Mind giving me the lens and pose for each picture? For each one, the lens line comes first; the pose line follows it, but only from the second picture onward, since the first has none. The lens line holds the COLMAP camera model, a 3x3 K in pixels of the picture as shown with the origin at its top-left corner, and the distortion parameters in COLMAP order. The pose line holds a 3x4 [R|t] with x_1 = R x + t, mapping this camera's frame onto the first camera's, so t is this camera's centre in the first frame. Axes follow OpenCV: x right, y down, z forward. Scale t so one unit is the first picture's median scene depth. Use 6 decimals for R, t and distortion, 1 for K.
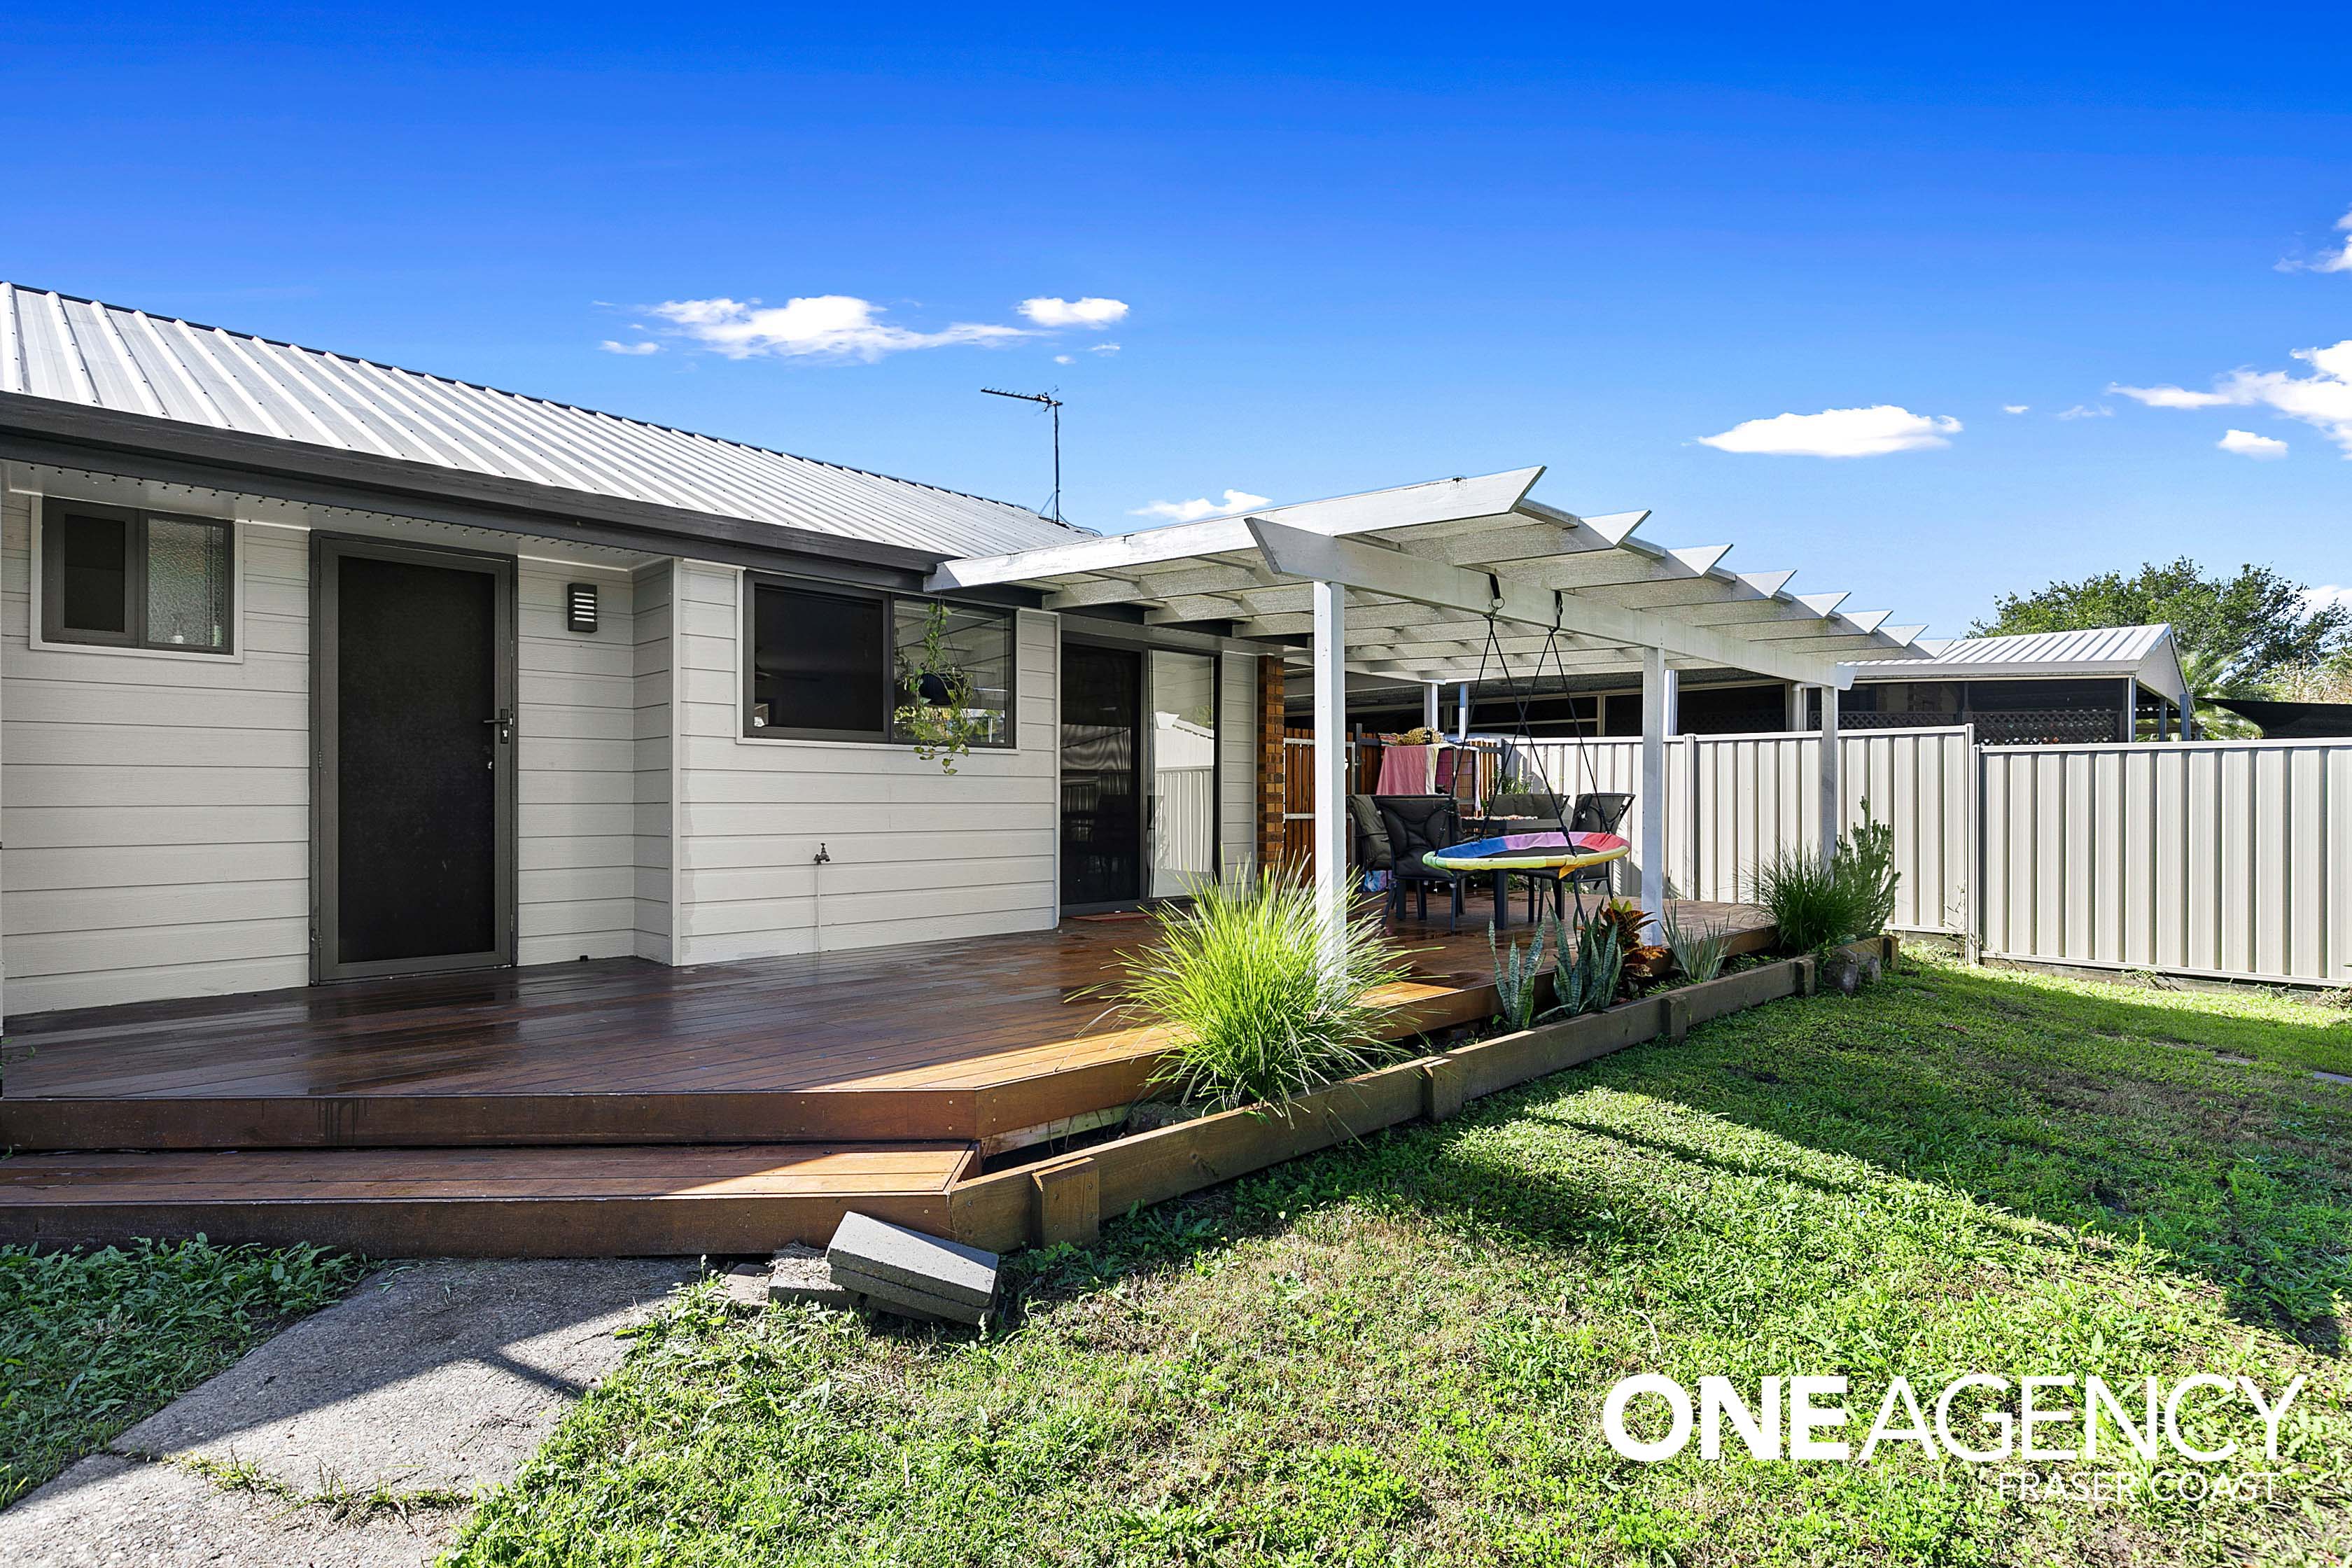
lens RADIAL K [[1180.7, 0, 1171.3], [0, 1180.7, 788.3], [0, 0, 1]] dist [-0.006184, 0.000549]
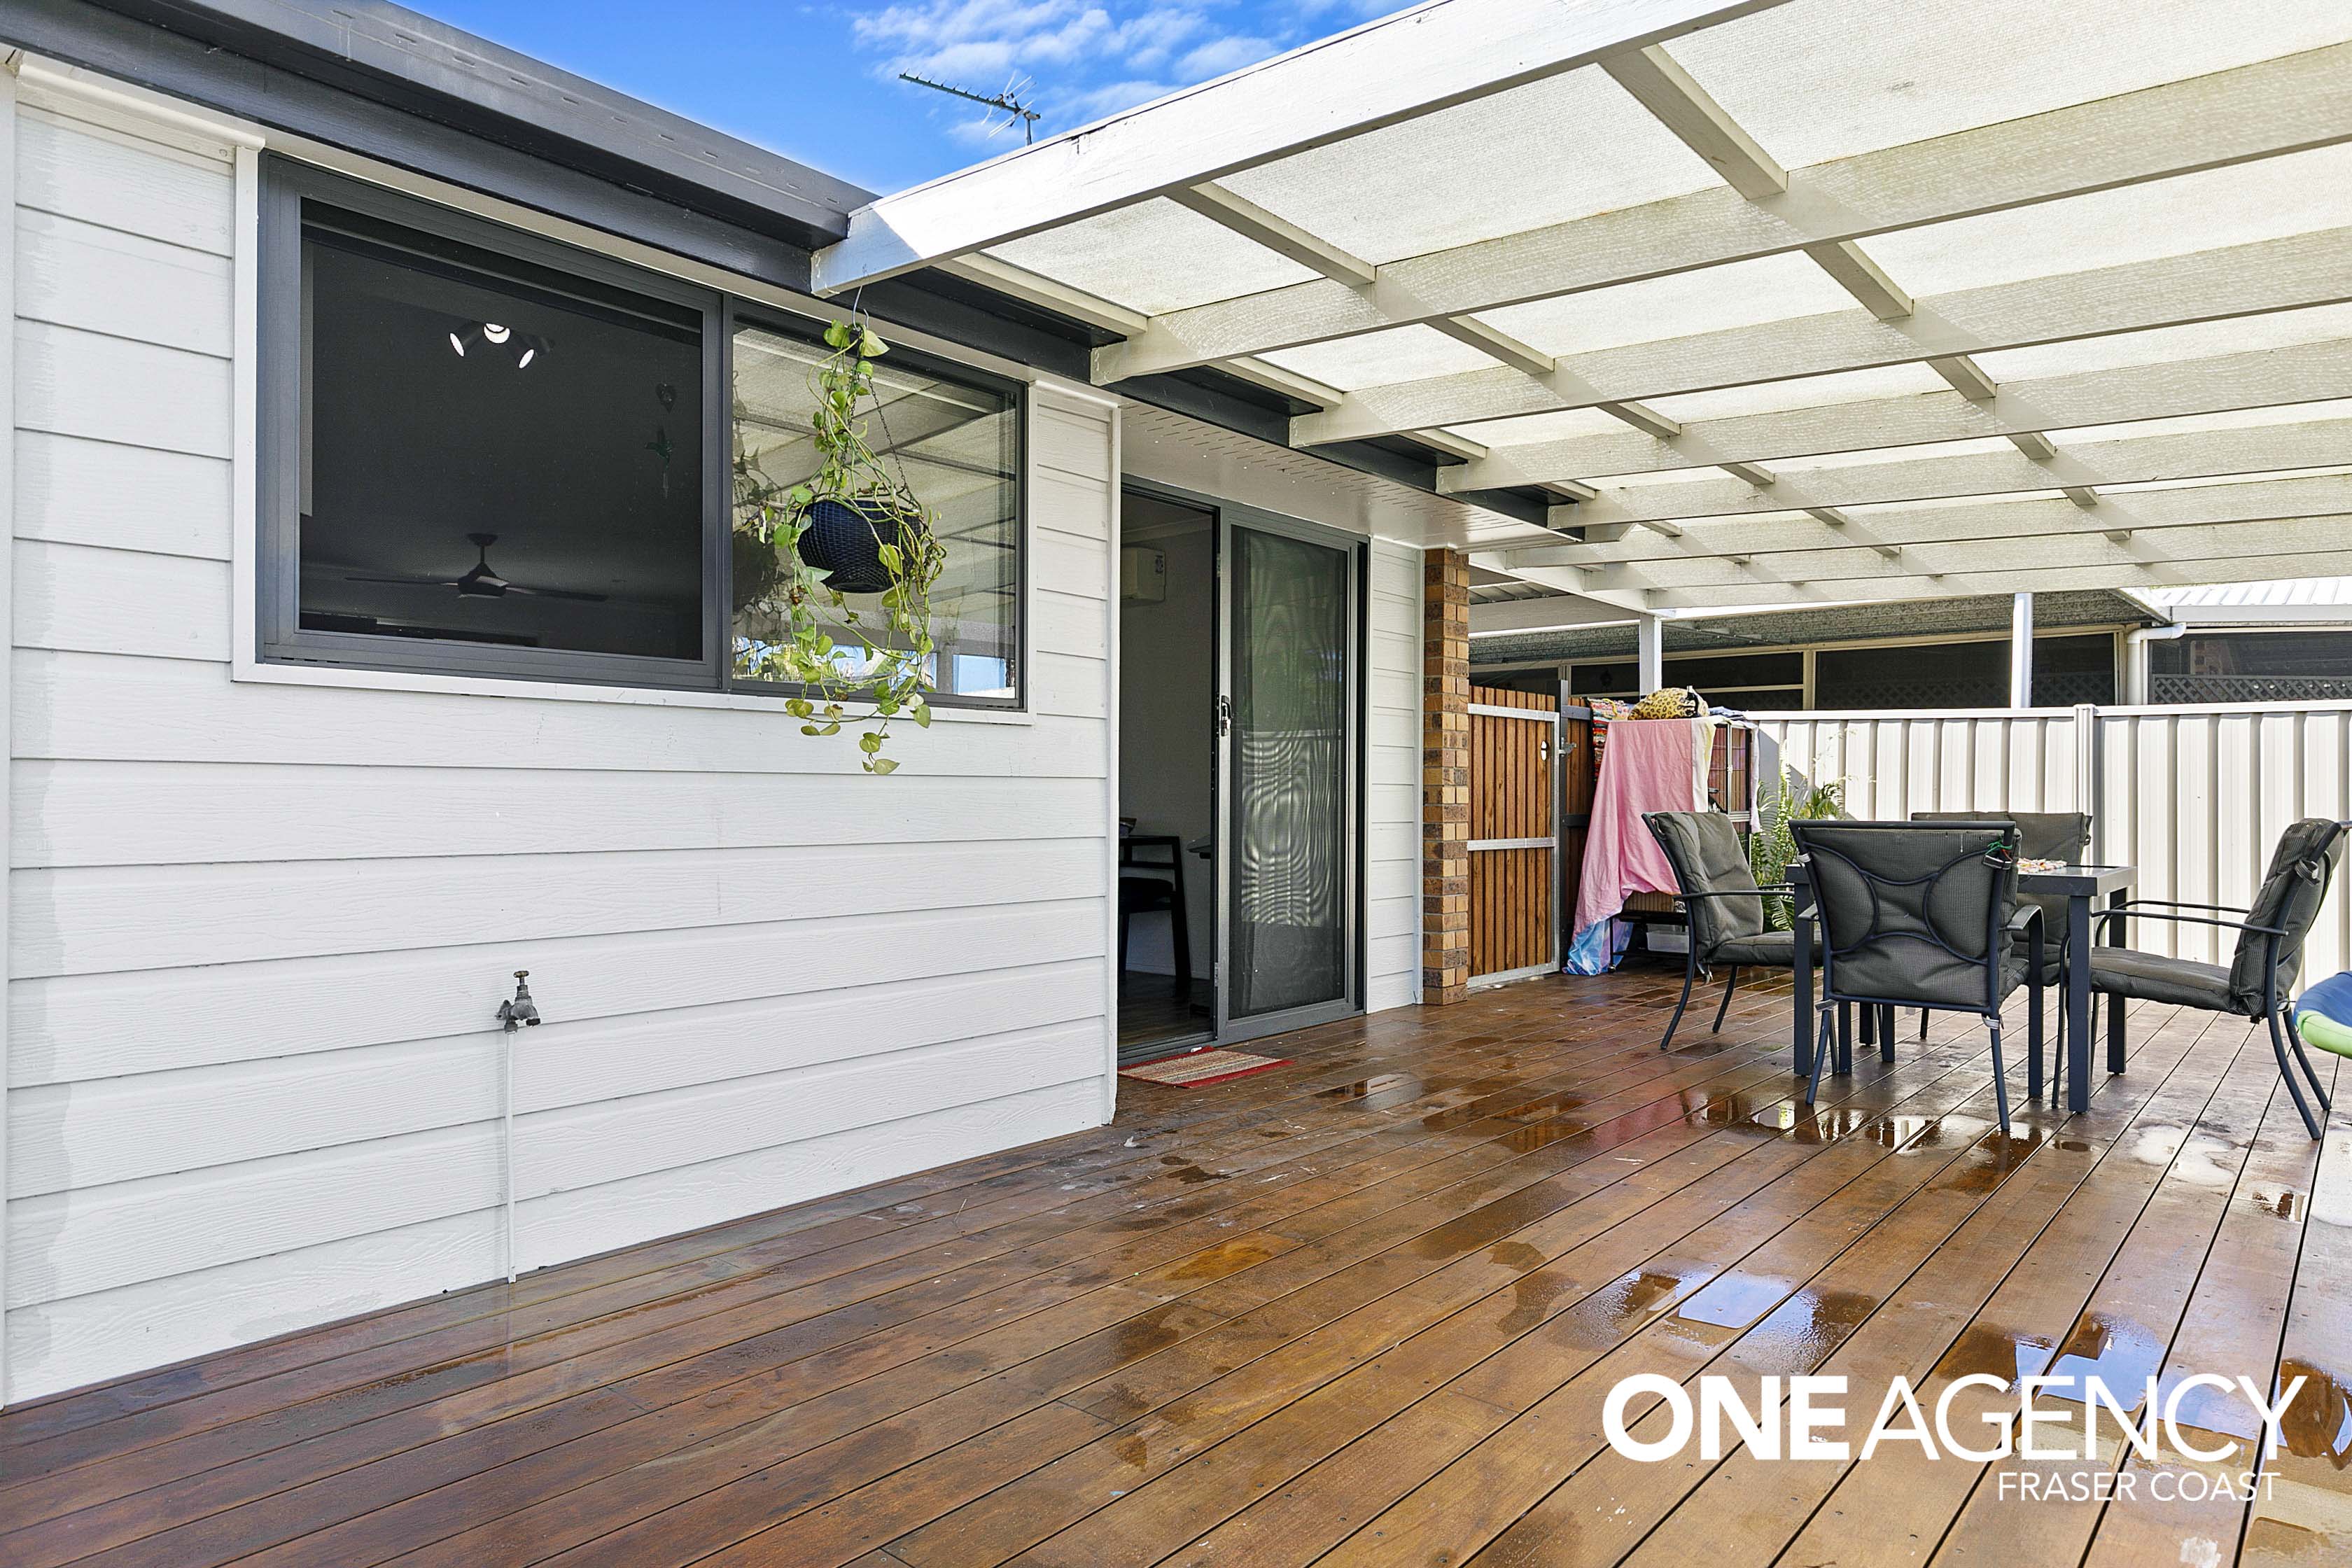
lens RADIAL K [[1483.4, 0, 1180.5], [0, 1483.4, 771.6], [0, 0, 1]] dist [-0.007936, -0.000596]
pose [[0.998538, 0.004893, 0.053829, -0.108154], [-0.004630, 0.999977, -0.005011, -0.010097], [-0.053852, 0.004754, 0.998538, 0.481599]]
